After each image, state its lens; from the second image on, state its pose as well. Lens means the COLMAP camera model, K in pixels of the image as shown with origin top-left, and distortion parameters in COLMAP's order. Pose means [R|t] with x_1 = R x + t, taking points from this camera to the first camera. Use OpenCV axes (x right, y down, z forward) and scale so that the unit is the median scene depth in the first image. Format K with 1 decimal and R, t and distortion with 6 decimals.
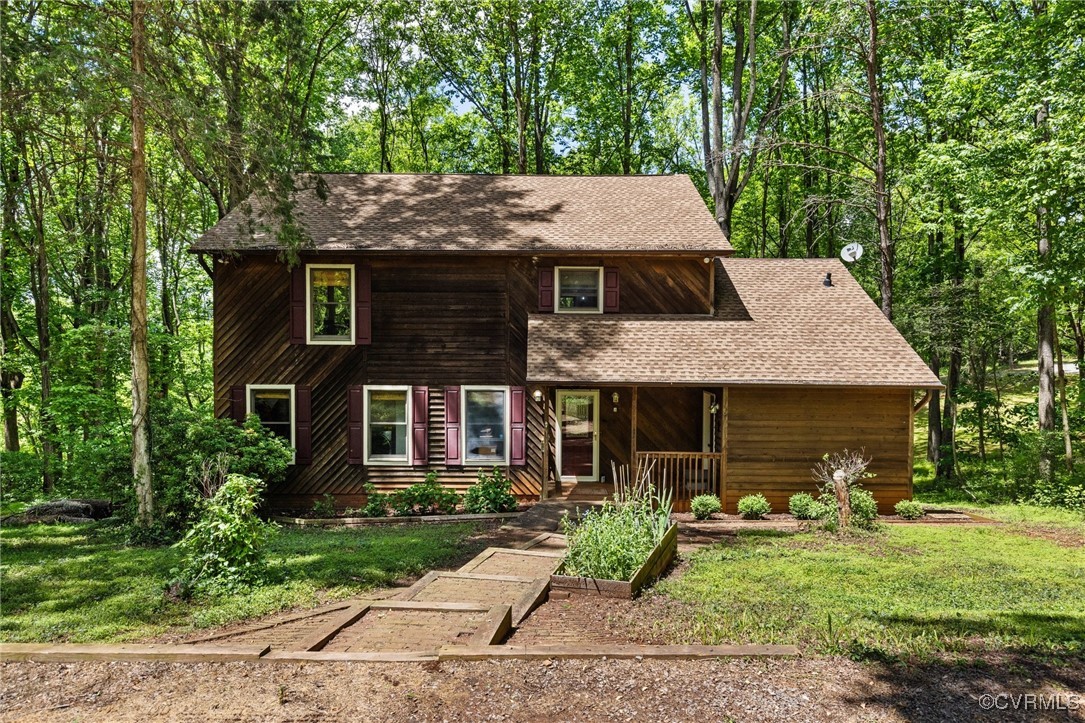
lens RADIAL K [[707.5, 0, 533.3], [0, 707.5, 356.0], [0, 0, 1]] dist [0.005117, 0.001858]
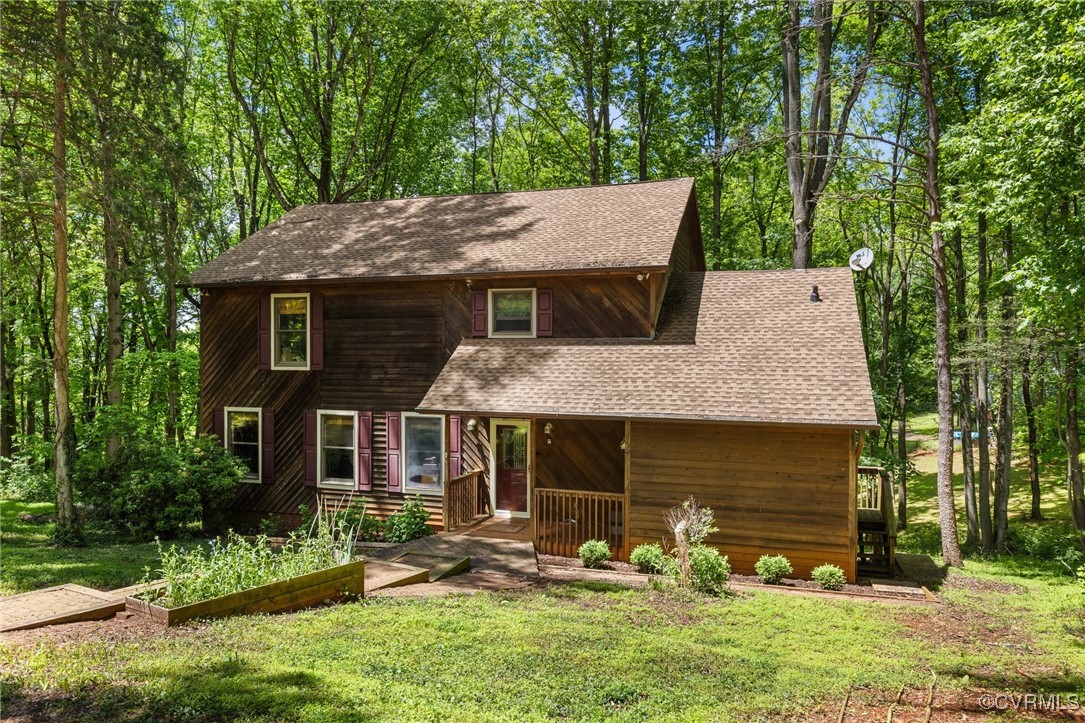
lens RADIAL K [[769.1, 0, 511.8], [0, 769.1, 352.6], [0, 0, 1]] dist [0.004698, 0.000060]
pose [[0.946169, -0.004017, -0.323647, 0.393056], [-0.005554, 0.999574, -0.028643, -0.011259], [0.323624, 0.028899, 0.945744, 0.029658]]
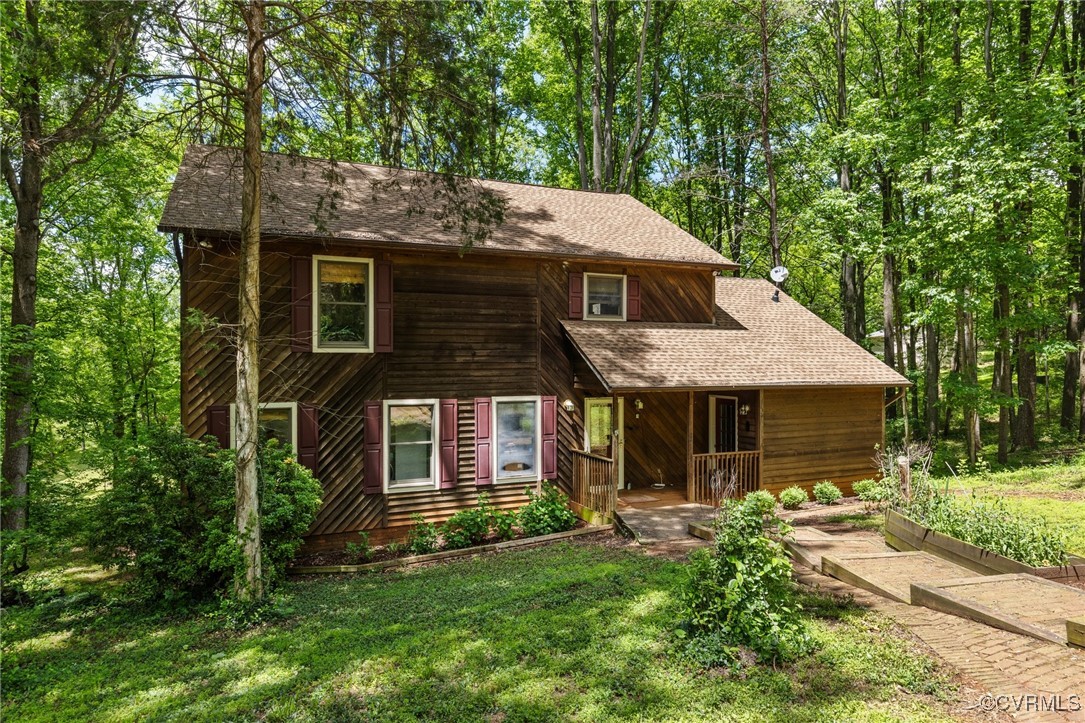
lens RADIAL K [[670.5, 0, 550.5], [0, 670.5, 356.4], [0, 0, 1]] dist [0.000636, -0.000091]
pose [[0.905302, -0.003876, 0.424750, -0.403084], [0.015921, 0.999565, -0.024812, 0.011940], [-0.424469, 0.029225, 0.904971, 0.179939]]
